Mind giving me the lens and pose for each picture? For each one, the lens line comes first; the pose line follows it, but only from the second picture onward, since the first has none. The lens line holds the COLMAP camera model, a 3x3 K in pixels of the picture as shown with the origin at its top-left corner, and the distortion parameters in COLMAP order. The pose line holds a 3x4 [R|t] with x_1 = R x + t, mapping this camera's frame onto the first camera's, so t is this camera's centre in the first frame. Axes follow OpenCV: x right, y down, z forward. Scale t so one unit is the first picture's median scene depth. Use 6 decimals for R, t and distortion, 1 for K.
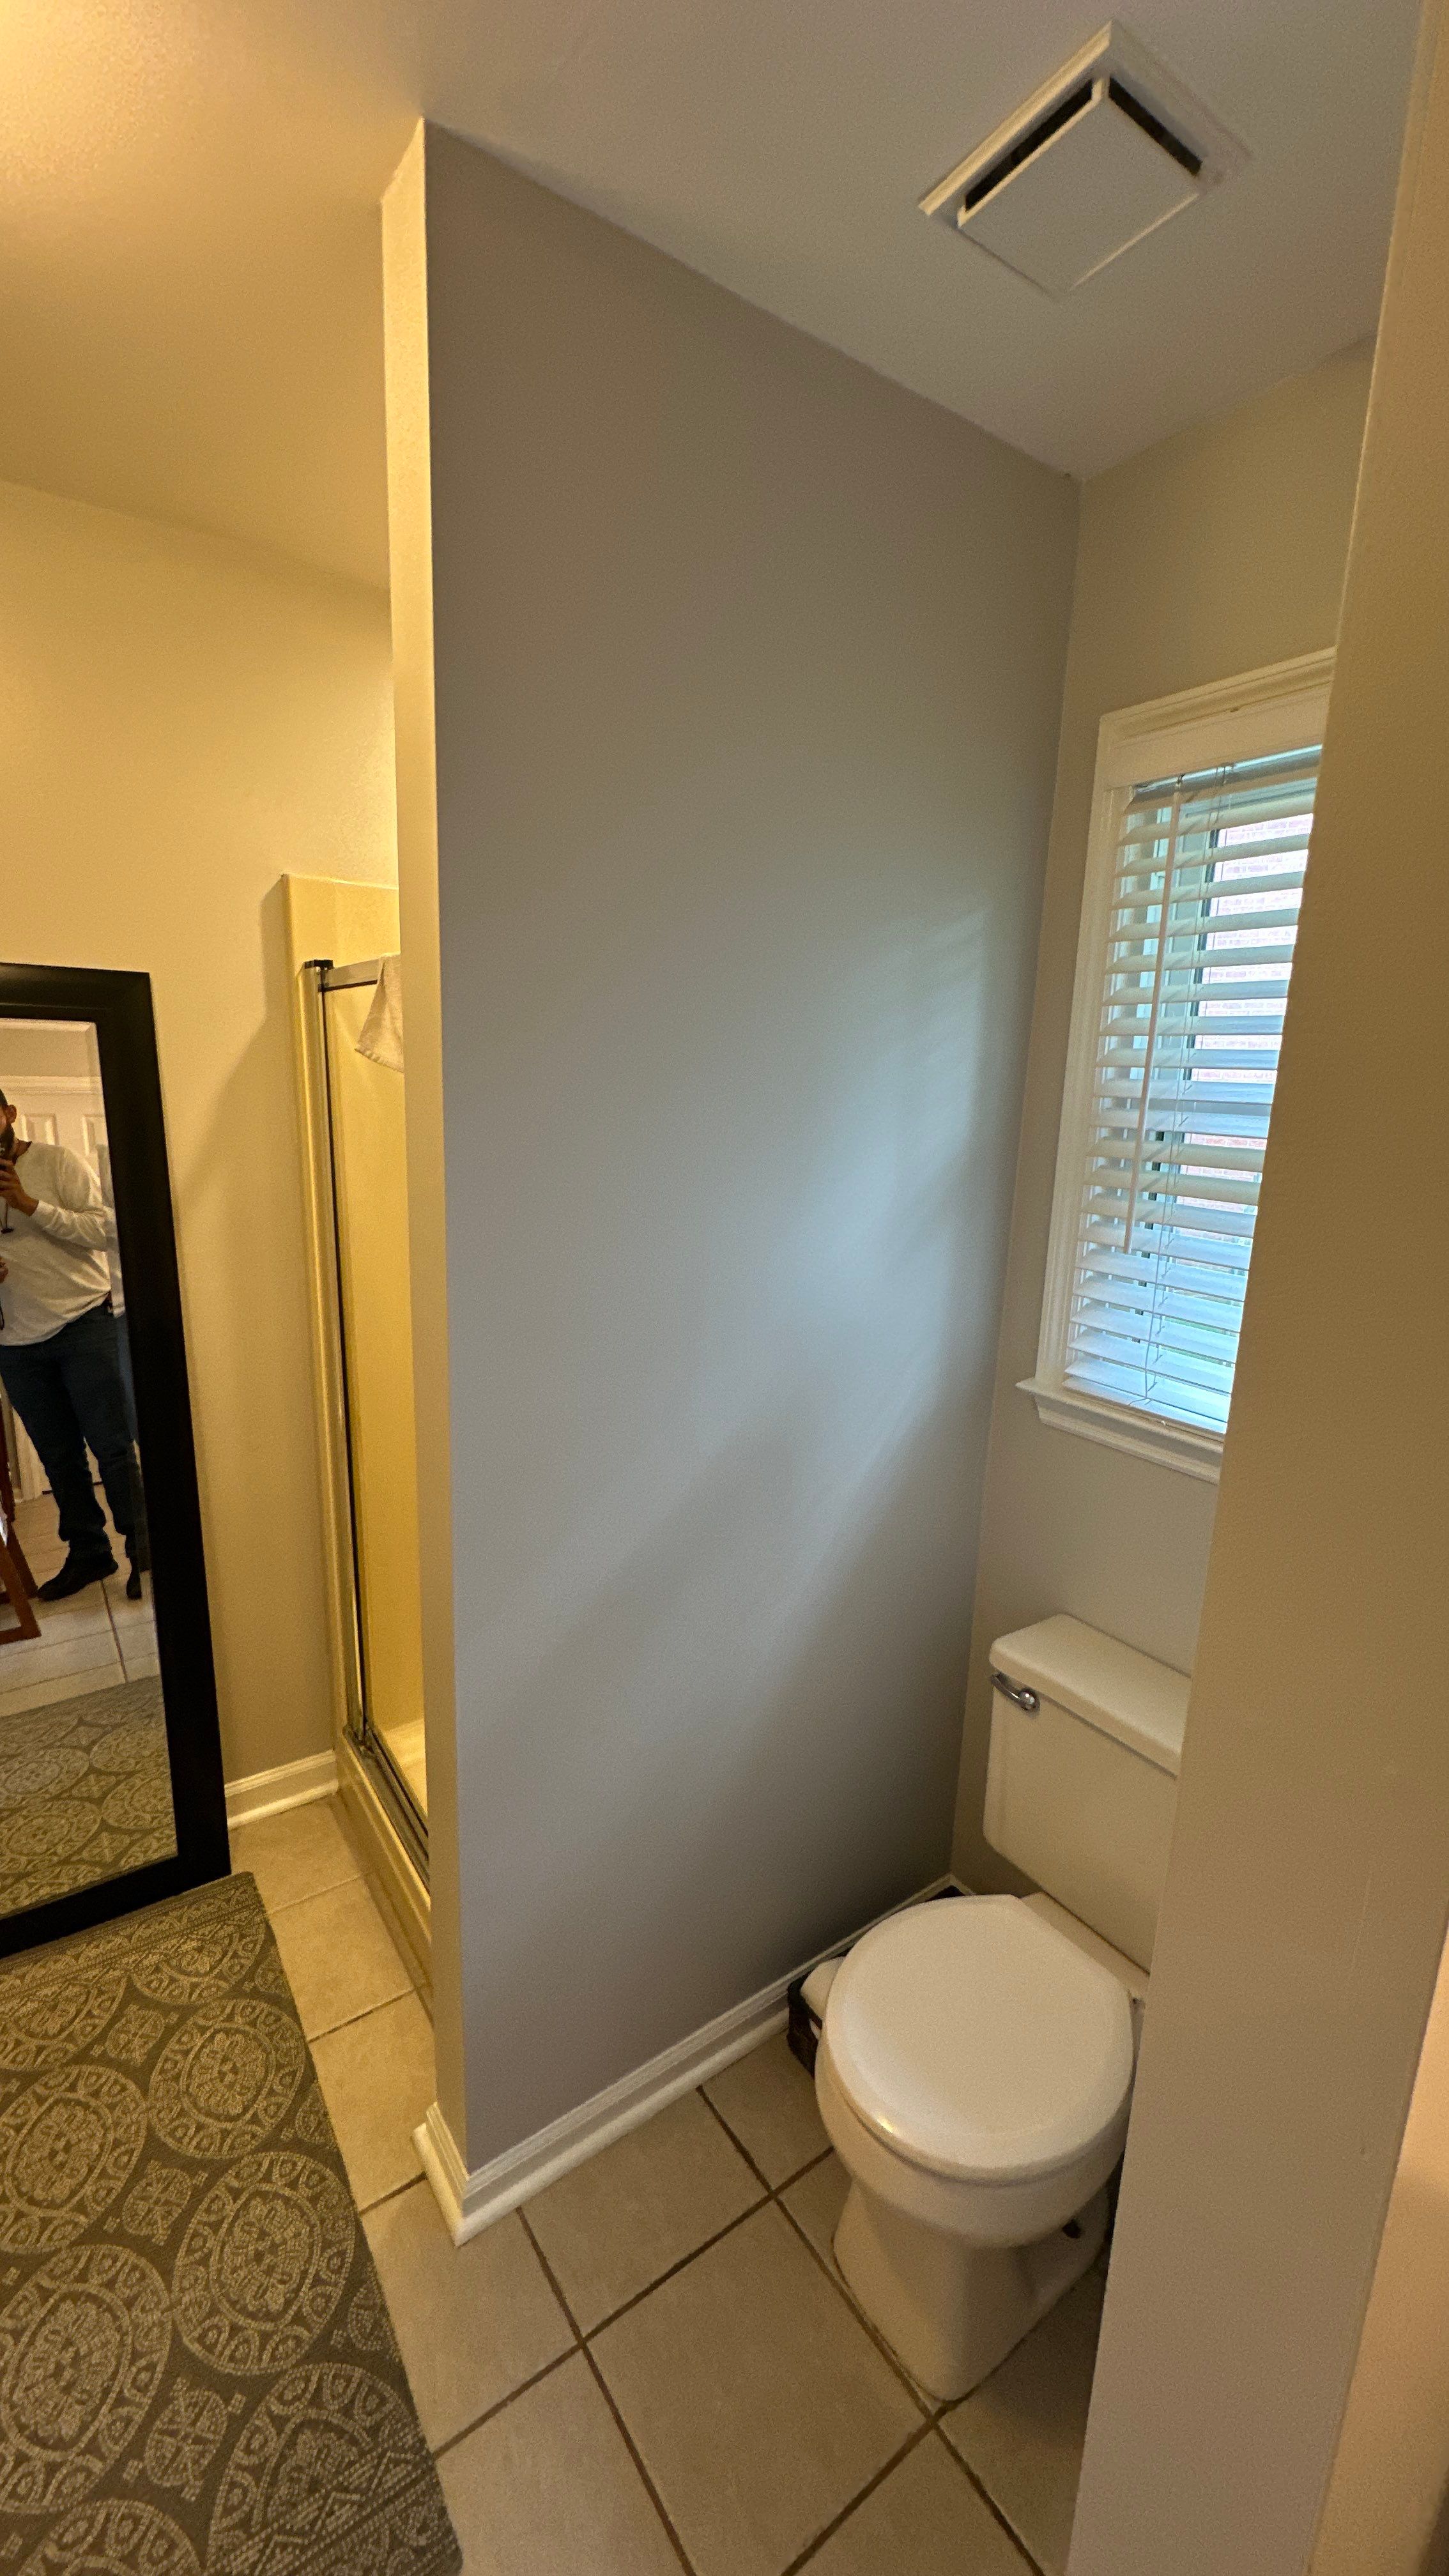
lens RADIAL K [[1026.7, 0, 724.5], [0, 1026.7, 1288.0], [0, 0, 1]] dist [0.000016, 0.000065]
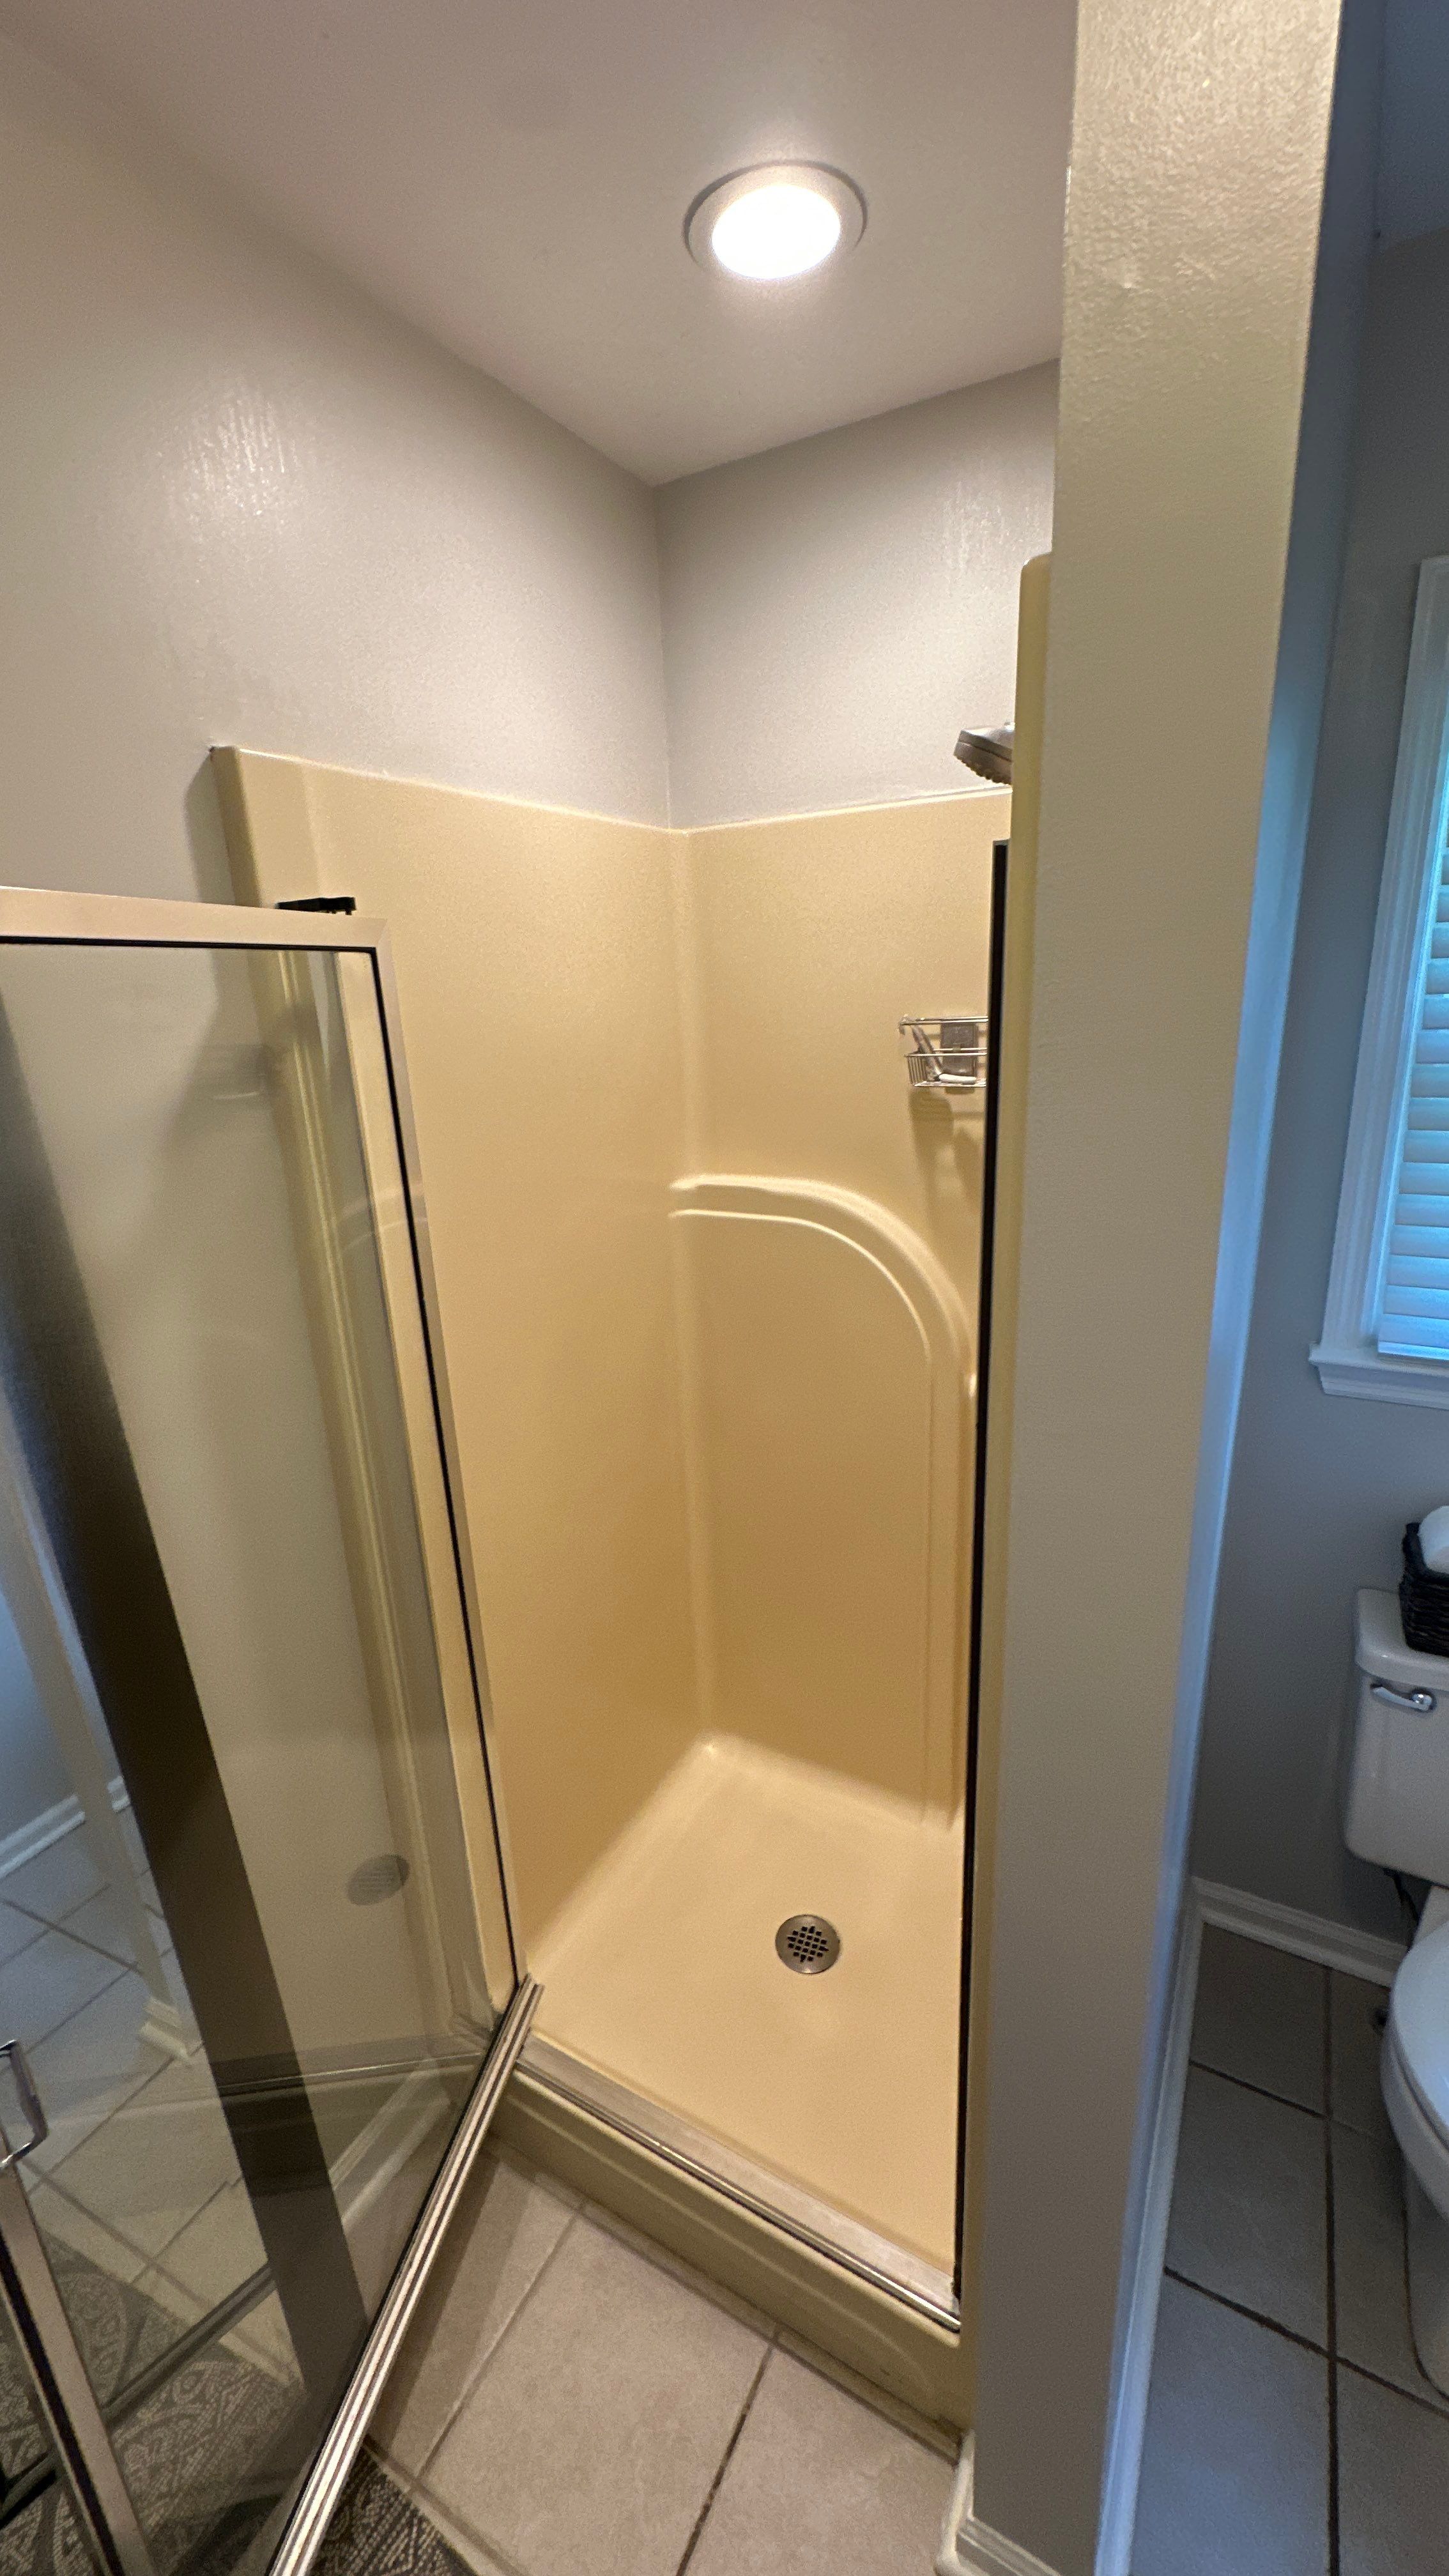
lens RADIAL K [[1026.7, 0, 724.5], [0, 1026.7, 1288.0], [0, 0, 1]] dist [0.000016, 0.000065]
pose [[0.900755, -0.186072, 0.392450, -0.512440], [0.157777, 0.982038, 0.103481, -0.138312], [-0.404655, -0.031292, 0.913934, 0.402526]]
